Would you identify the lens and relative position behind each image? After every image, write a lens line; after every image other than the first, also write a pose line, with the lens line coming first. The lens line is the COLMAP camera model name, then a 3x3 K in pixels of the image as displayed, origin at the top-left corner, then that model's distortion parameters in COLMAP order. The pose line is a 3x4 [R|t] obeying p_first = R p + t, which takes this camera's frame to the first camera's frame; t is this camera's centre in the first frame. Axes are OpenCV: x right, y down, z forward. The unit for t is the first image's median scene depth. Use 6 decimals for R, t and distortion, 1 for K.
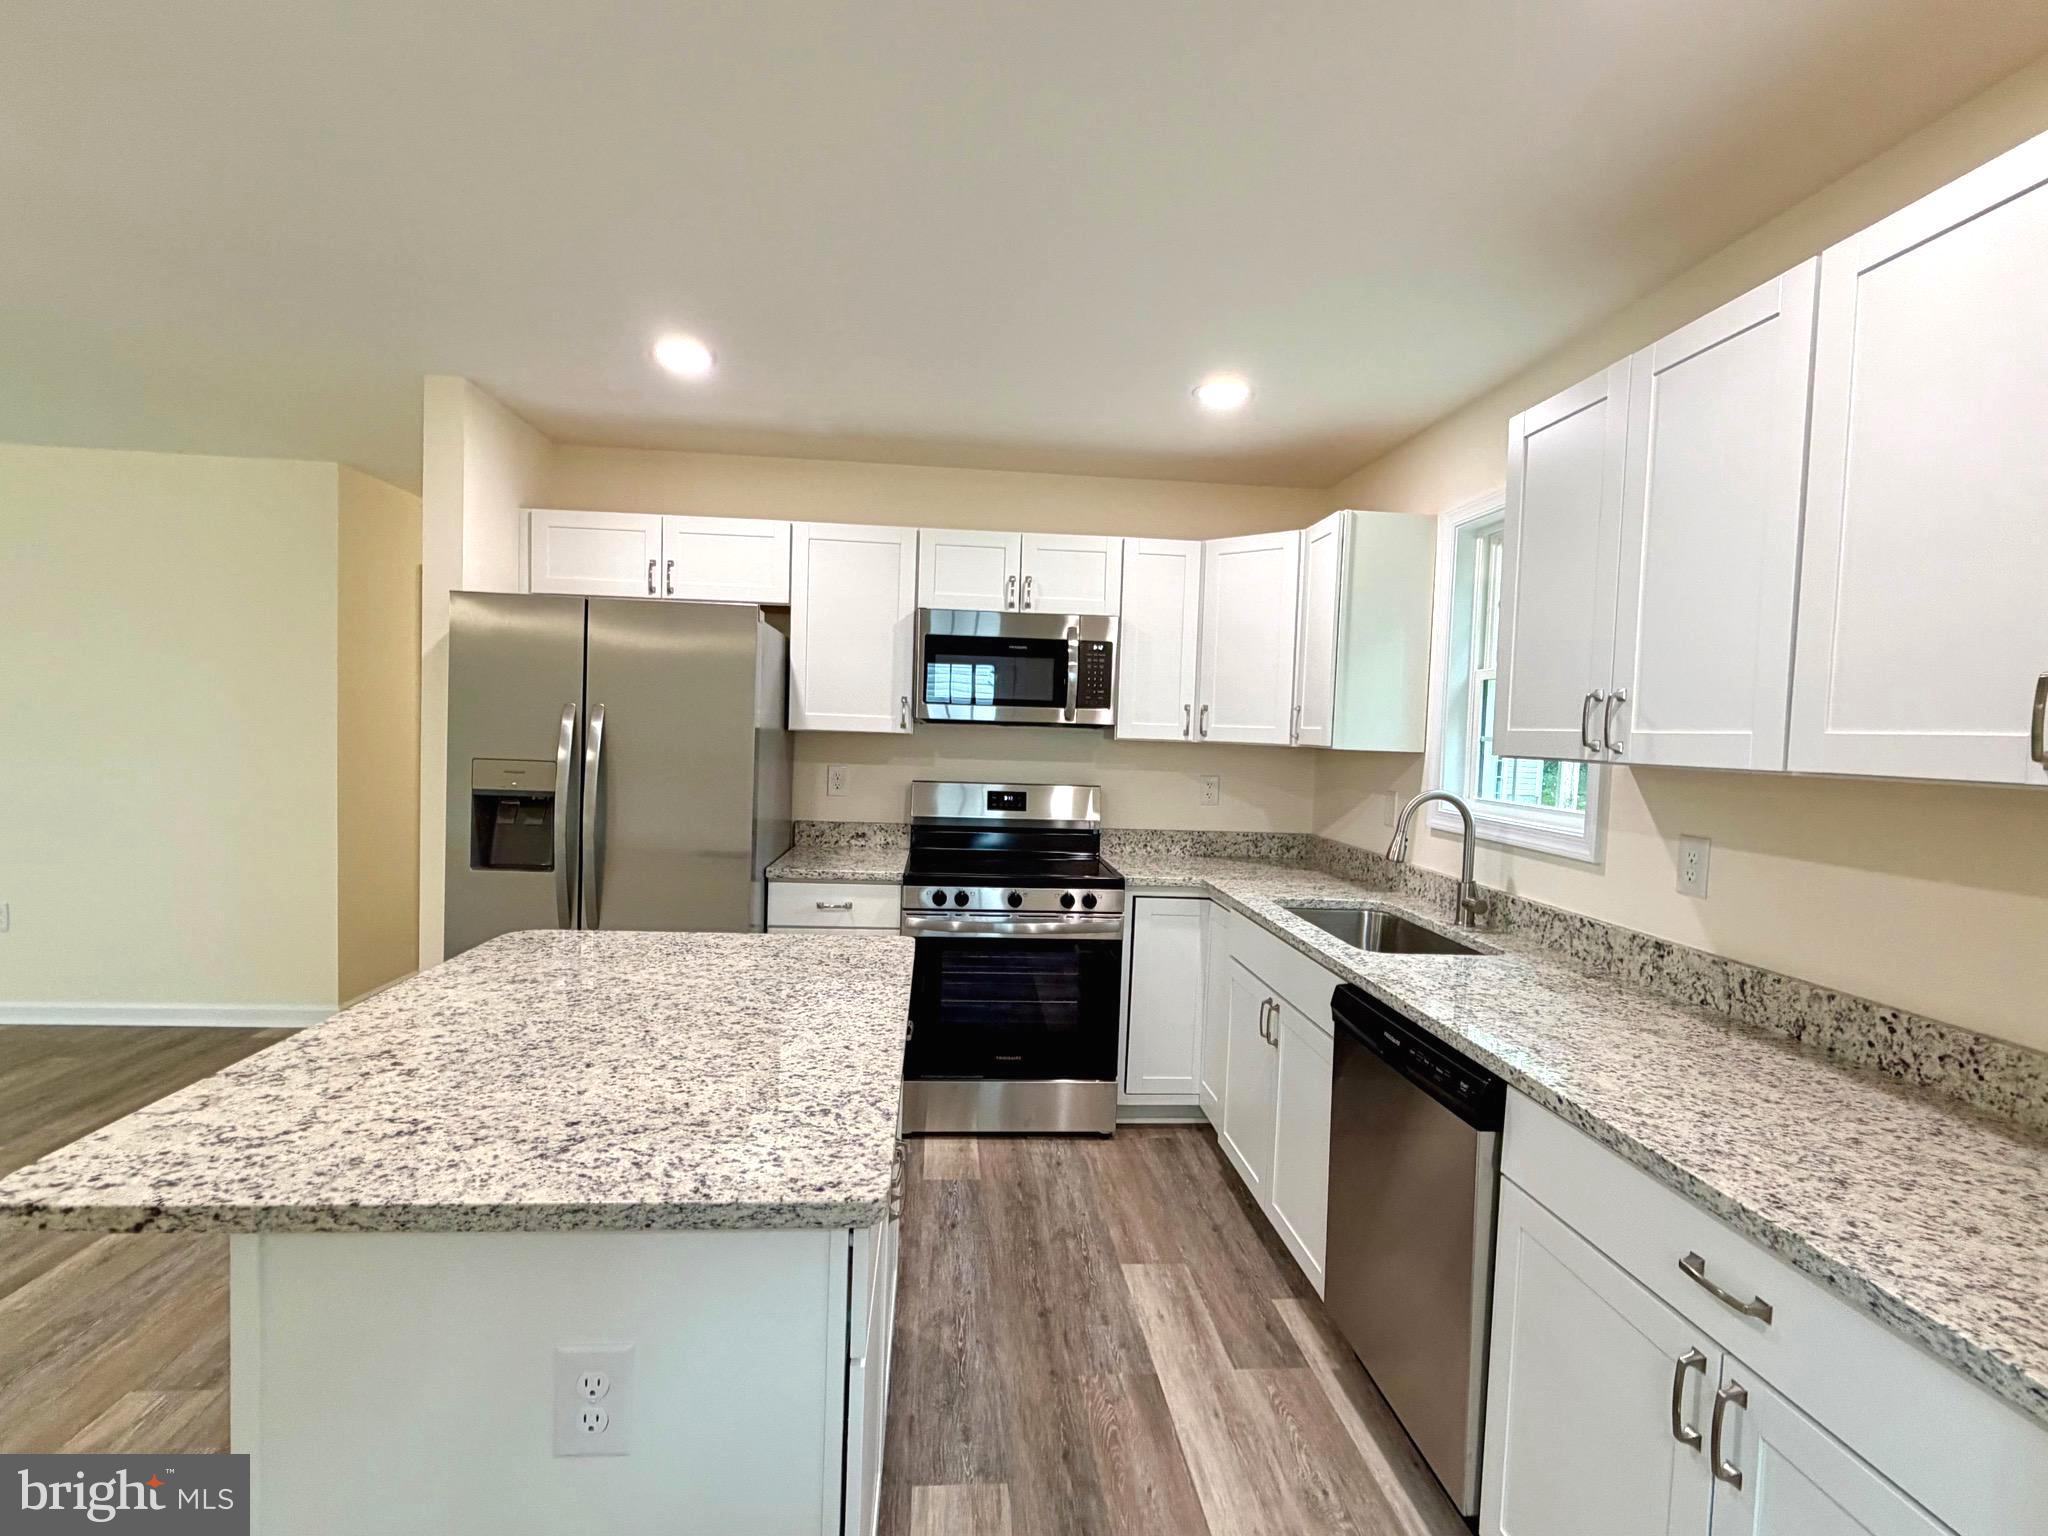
lens RADIAL K [[964.7, 0, 1018.8], [0, 964.7, 762.1], [0, 0, 1]] dist [0.002114, -0.000119]
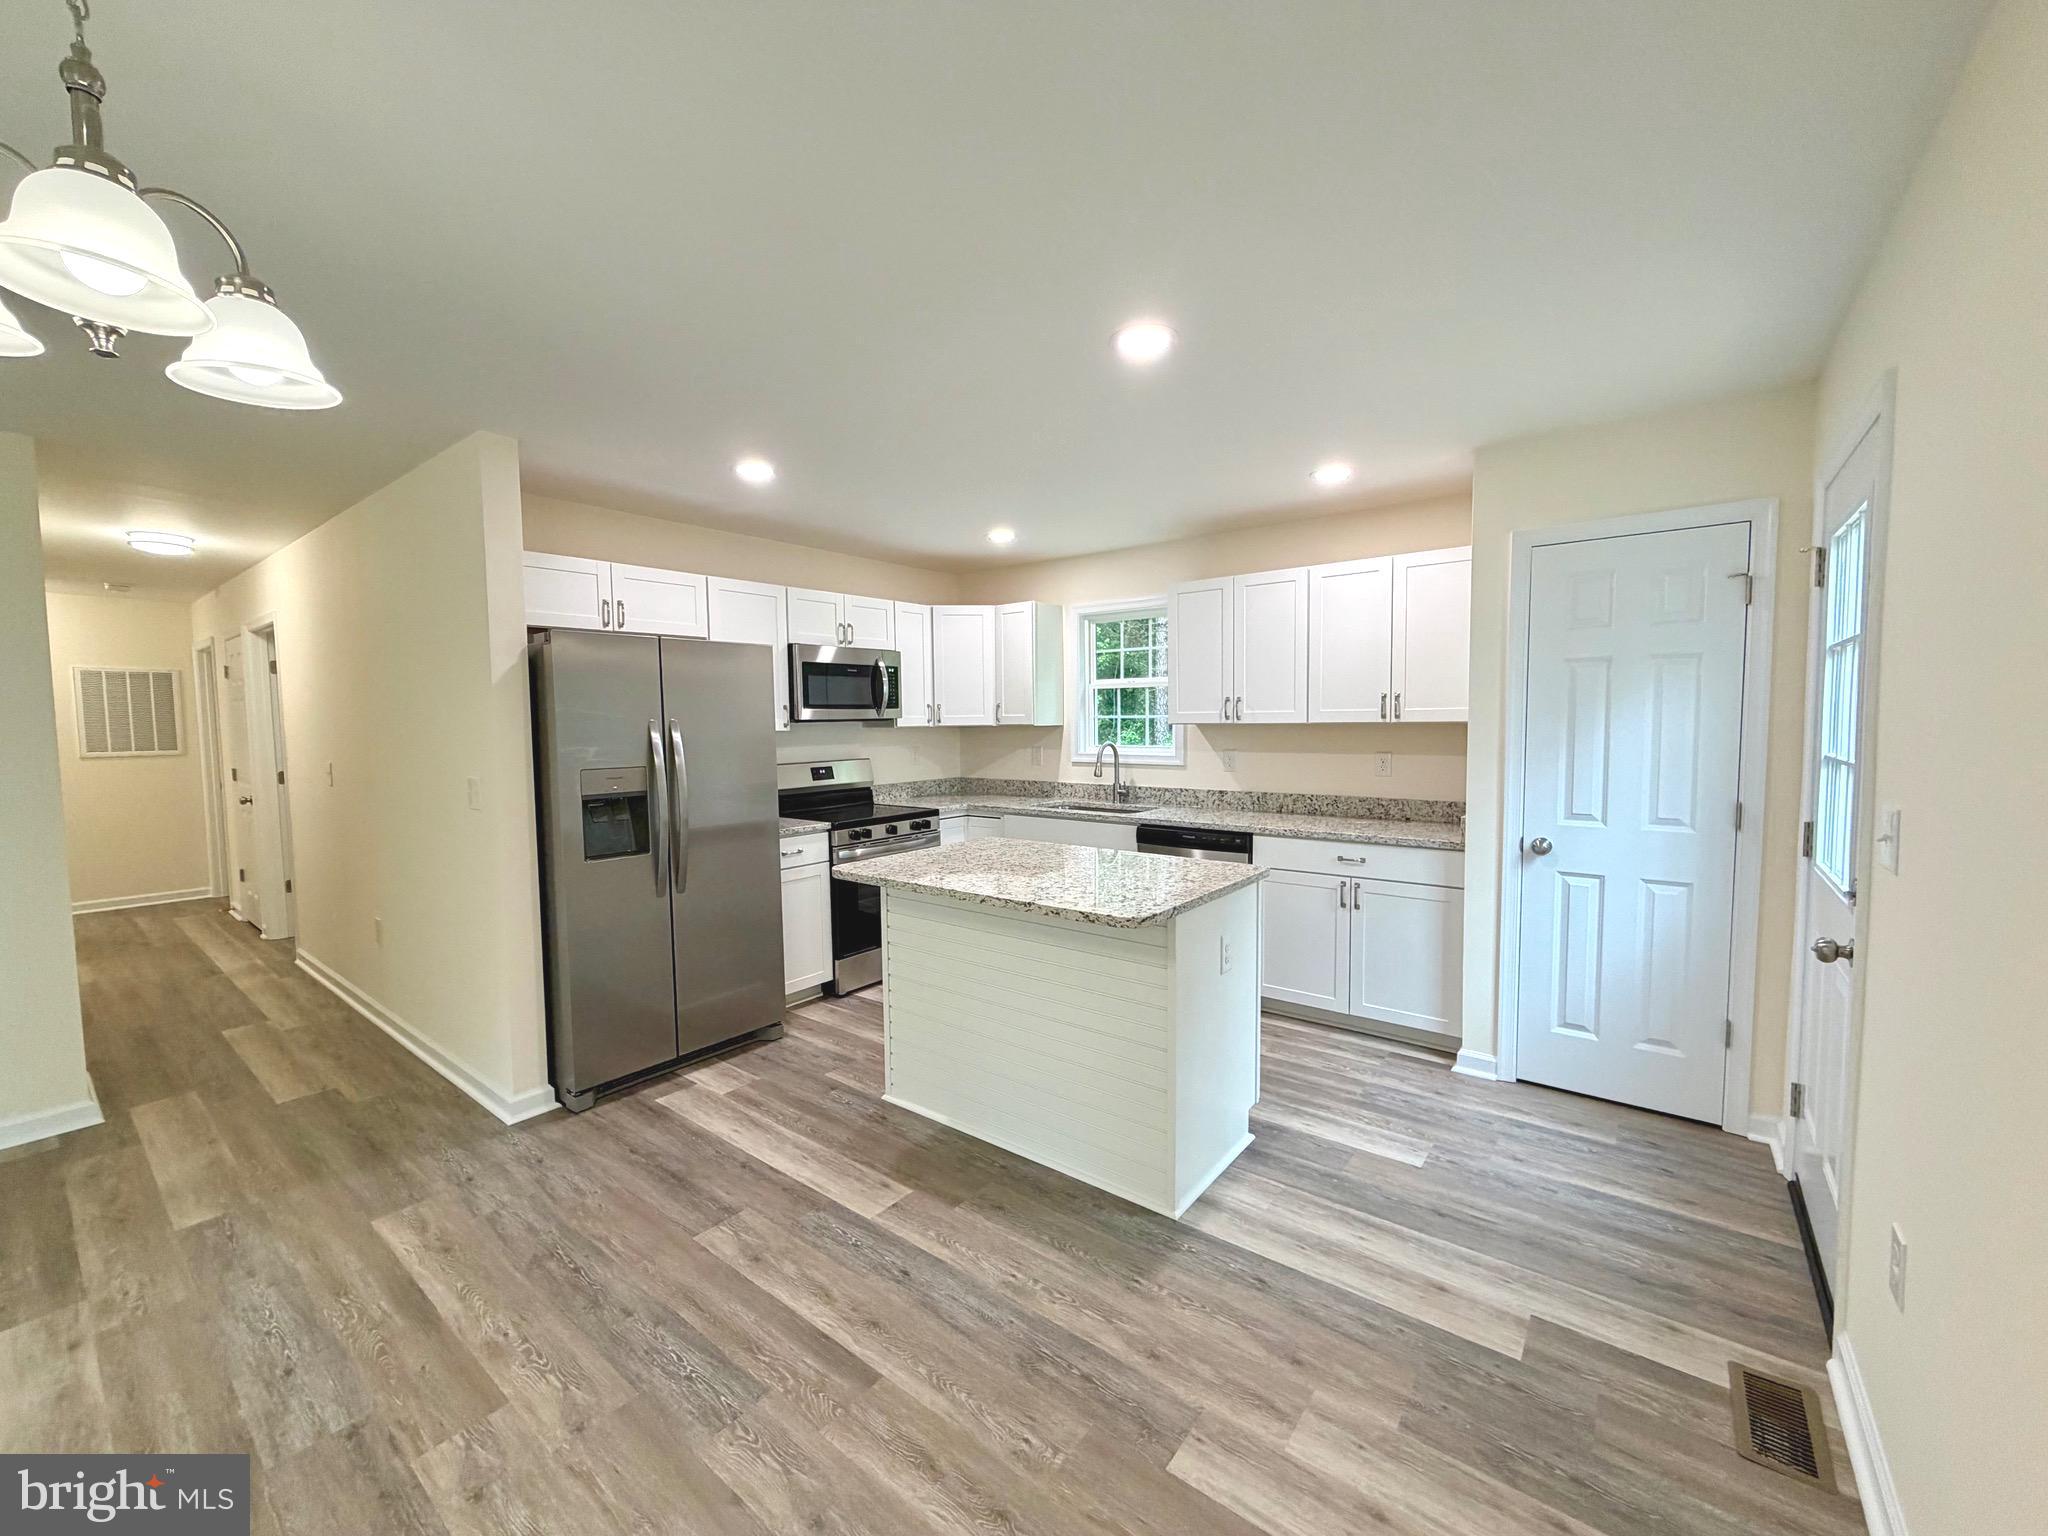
lens RADIAL K [[814.0, 0, 1019.1], [0, 814.0, 766.9], [0, 0, 1]] dist [0.002643, 0.000442]
pose [[0.682863, -0.087854, 0.725244, -0.921896], [0.061838, 0.996131, 0.062444, -0.037243], [-0.727924, 0.002207, 0.685654, -0.090616]]
